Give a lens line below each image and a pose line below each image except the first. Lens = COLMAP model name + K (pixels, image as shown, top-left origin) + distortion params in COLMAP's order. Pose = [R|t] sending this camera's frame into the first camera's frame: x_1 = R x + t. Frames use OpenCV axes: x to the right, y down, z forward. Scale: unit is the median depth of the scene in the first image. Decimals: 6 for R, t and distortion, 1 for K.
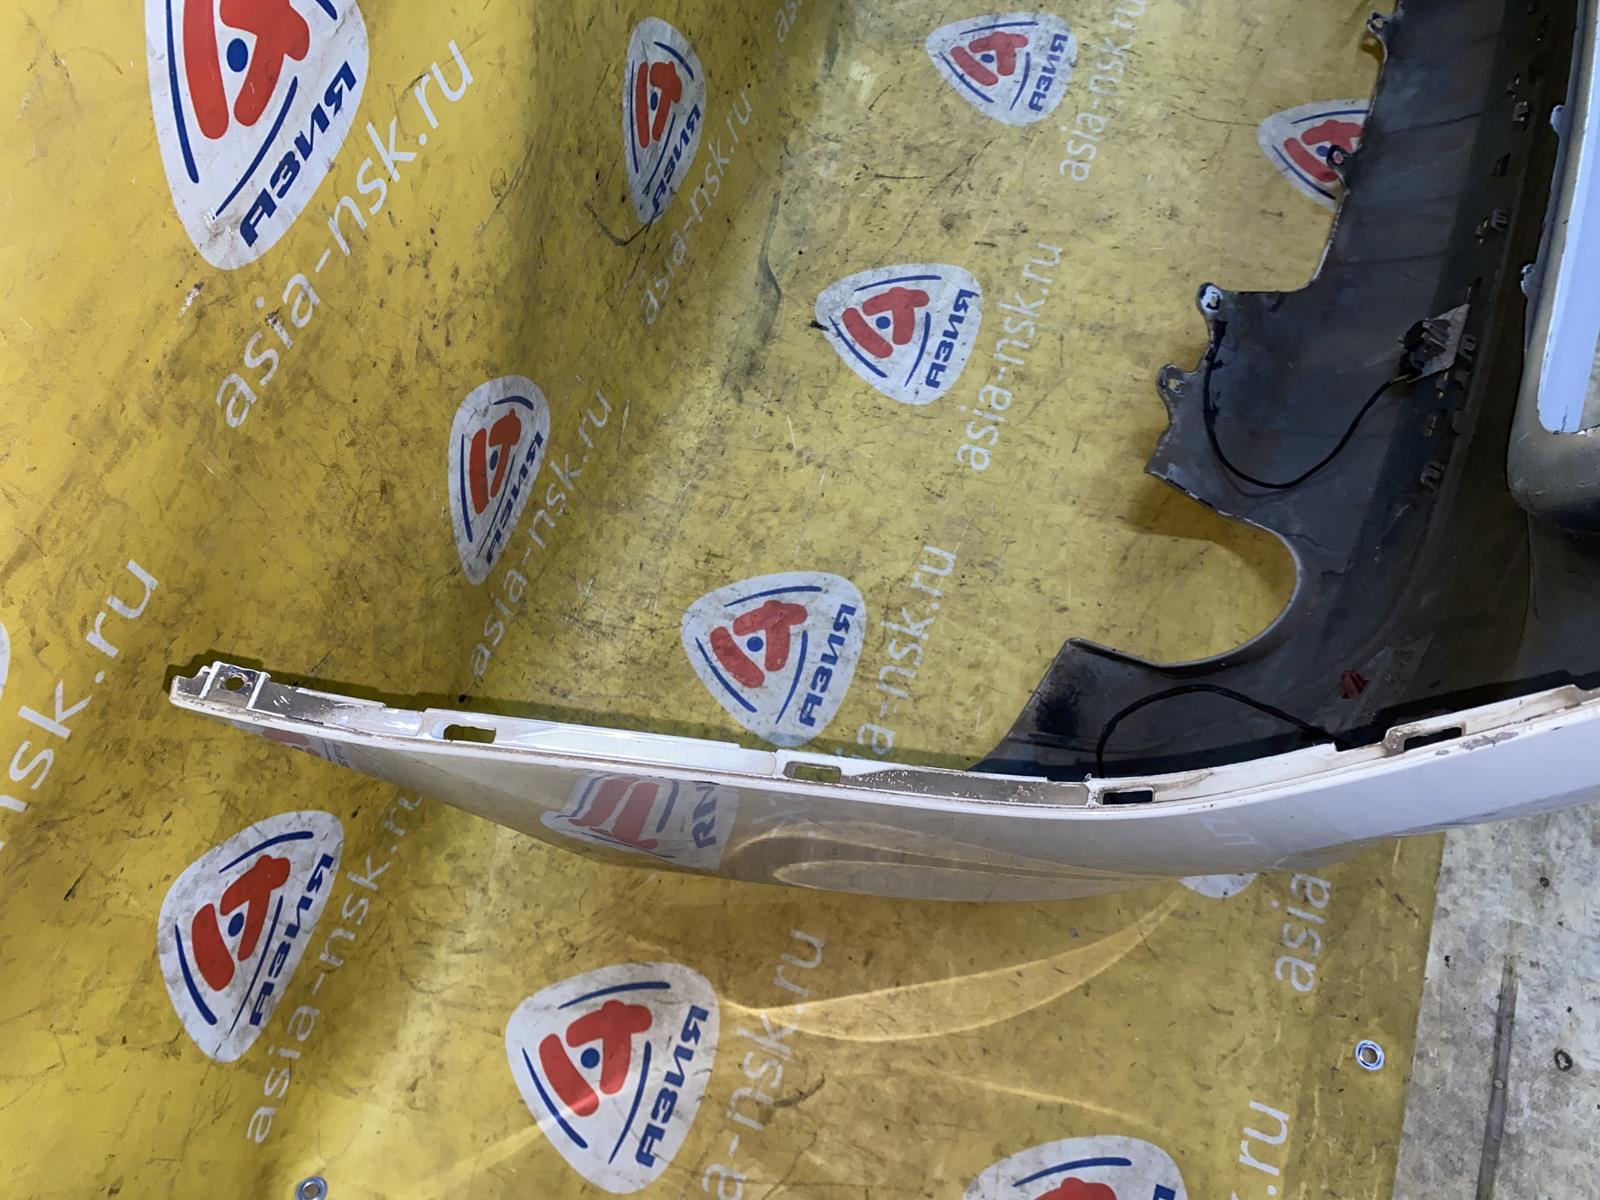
lens RADIAL K [[1219.4, 0, 800.0], [0, 1219.4, 604.2], [0, 0, 1]] dist [0.025912, -0.024245]
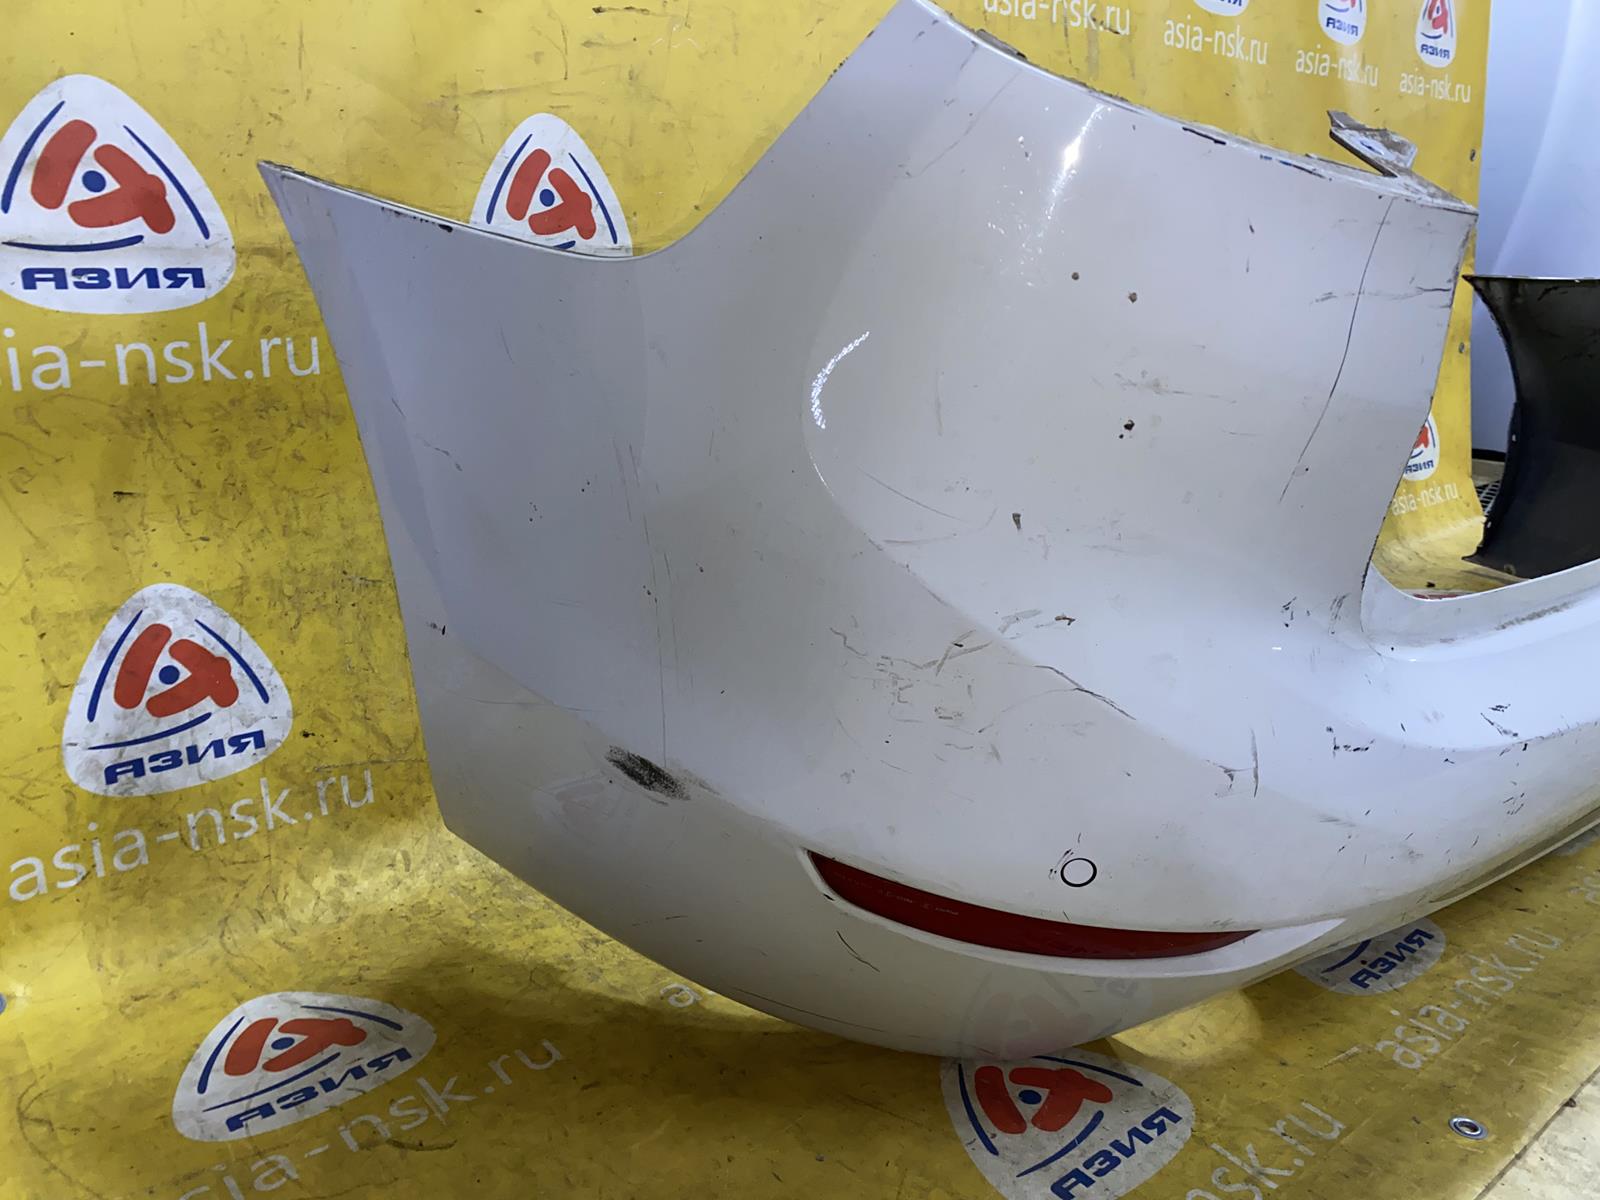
lens RADIAL K [[1219.4, 0, 802.7], [0, 1219.4, 583.5], [0, 0, 1]] dist [0.025912, -0.024245]
pose [[0.861056, 0.154092, -0.484602, 0.475536], [-0.476138, 0.578903, -0.661940, 0.513827], [0.178538, 0.800704, 0.571836, 0.243594]]
